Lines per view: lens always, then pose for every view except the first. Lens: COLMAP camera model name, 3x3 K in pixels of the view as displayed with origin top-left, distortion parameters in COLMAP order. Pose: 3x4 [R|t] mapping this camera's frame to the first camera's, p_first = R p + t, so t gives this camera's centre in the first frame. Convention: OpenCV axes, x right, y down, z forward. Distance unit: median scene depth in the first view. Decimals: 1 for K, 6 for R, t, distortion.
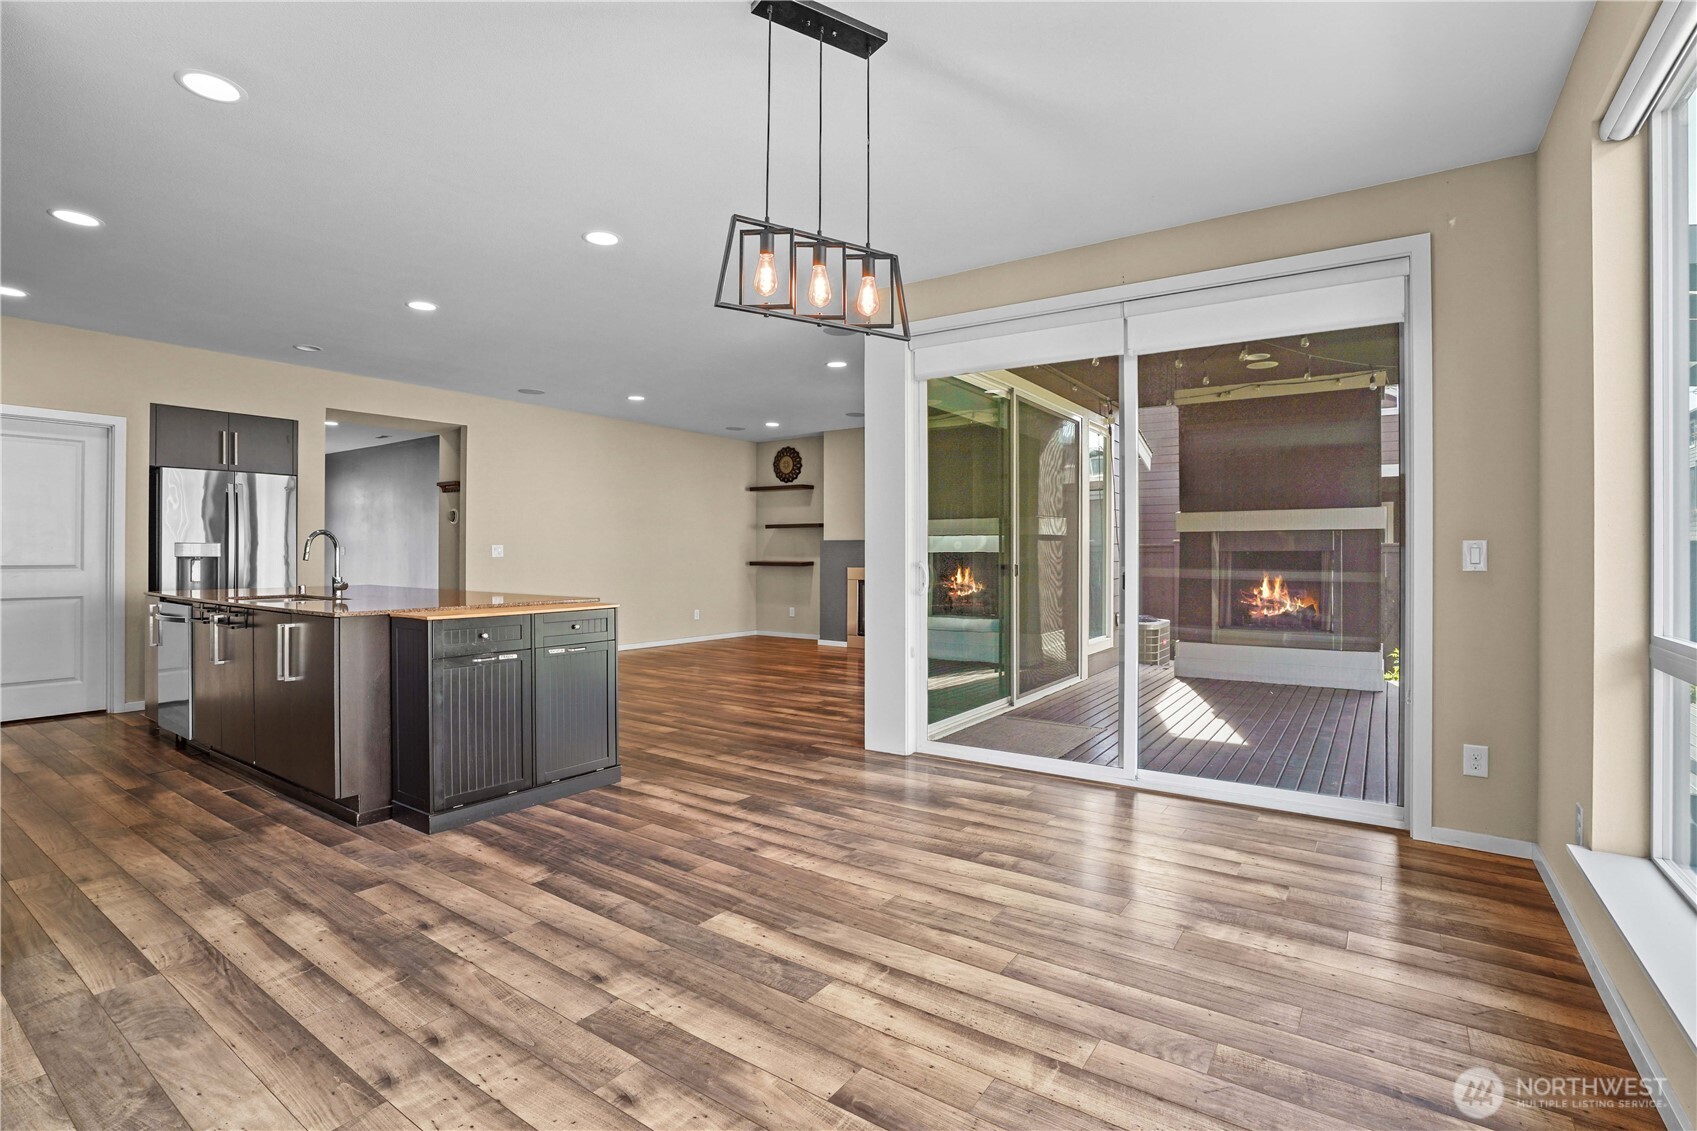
lens RADIAL K [[793.0, 0, 841.1], [0, 793.0, 561.9], [0, 0, 1]] dist [-0.049809, 0.017629]
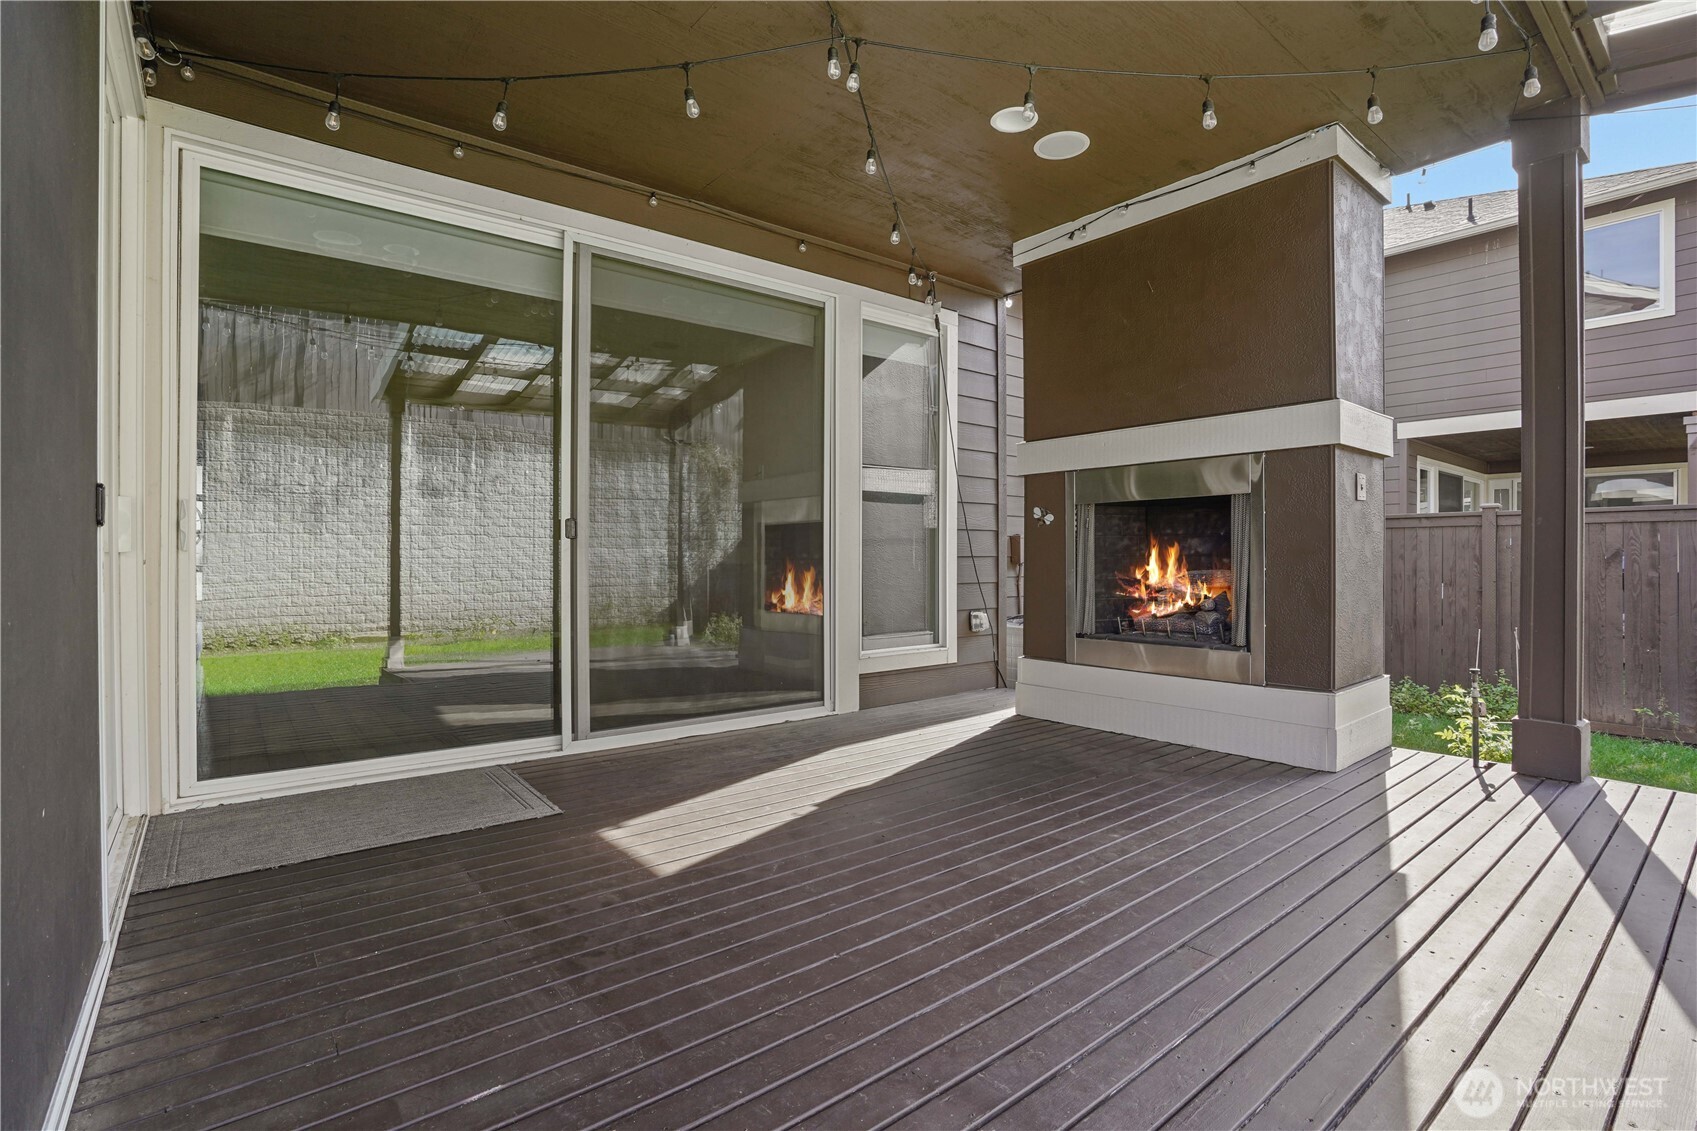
lens RADIAL K [[793.0, 0, 831.5], [0, 793.0, 560.6], [0, 0, 1]] dist [-0.049809, 0.017629]
pose [[0.959011, -0.009310, -0.283217, 0.631573], [0.005334, 0.999876, -0.014807, 0.047973], [0.283319, 0.012689, 0.958942, 0.509169]]
